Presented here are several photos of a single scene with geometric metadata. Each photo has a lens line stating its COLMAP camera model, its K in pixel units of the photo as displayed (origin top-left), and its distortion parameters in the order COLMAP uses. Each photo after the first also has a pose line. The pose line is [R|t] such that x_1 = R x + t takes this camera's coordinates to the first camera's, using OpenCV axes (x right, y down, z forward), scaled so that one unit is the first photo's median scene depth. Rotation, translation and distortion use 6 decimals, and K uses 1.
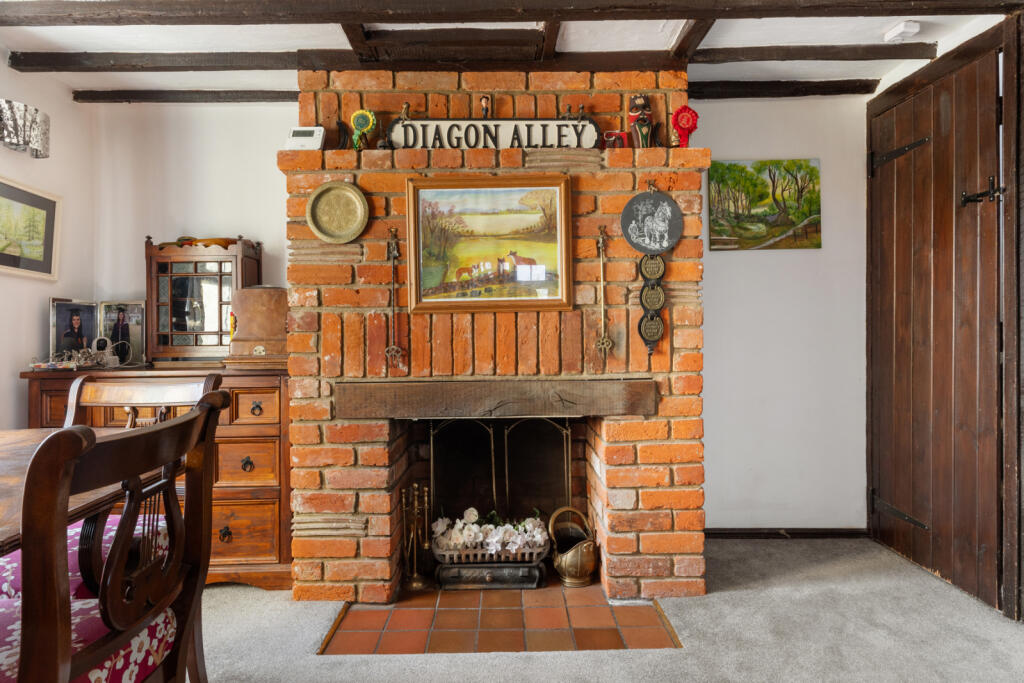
lens RADIAL K [[596.7, 0, 510.5], [0, 596.7, 327.4], [0, 0, 1]] dist [0.001094, -0.000330]
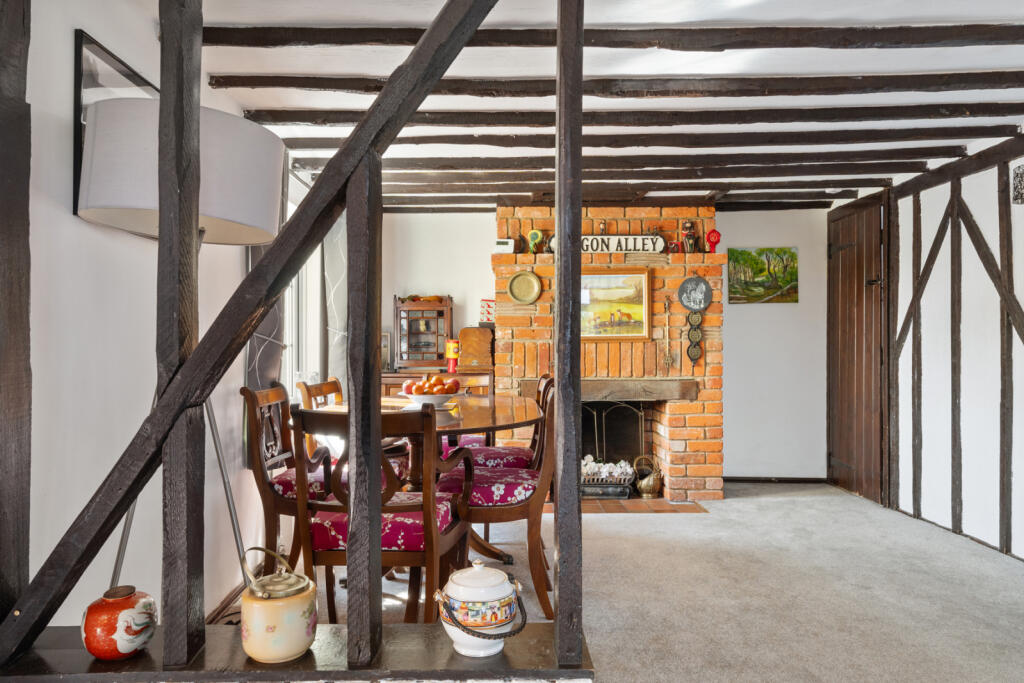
lens RADIAL K [[674.4, 0, 512.0], [0, 674.4, 341.5], [0, 0, 1]] dist [-0.001973, -0.000180]
pose [[0.999929, 0.007467, -0.009312, -0.298343], [-0.007554, 0.999928, -0.009365, -0.006932], [0.009241, 0.009435, 0.999913, -1.052860]]
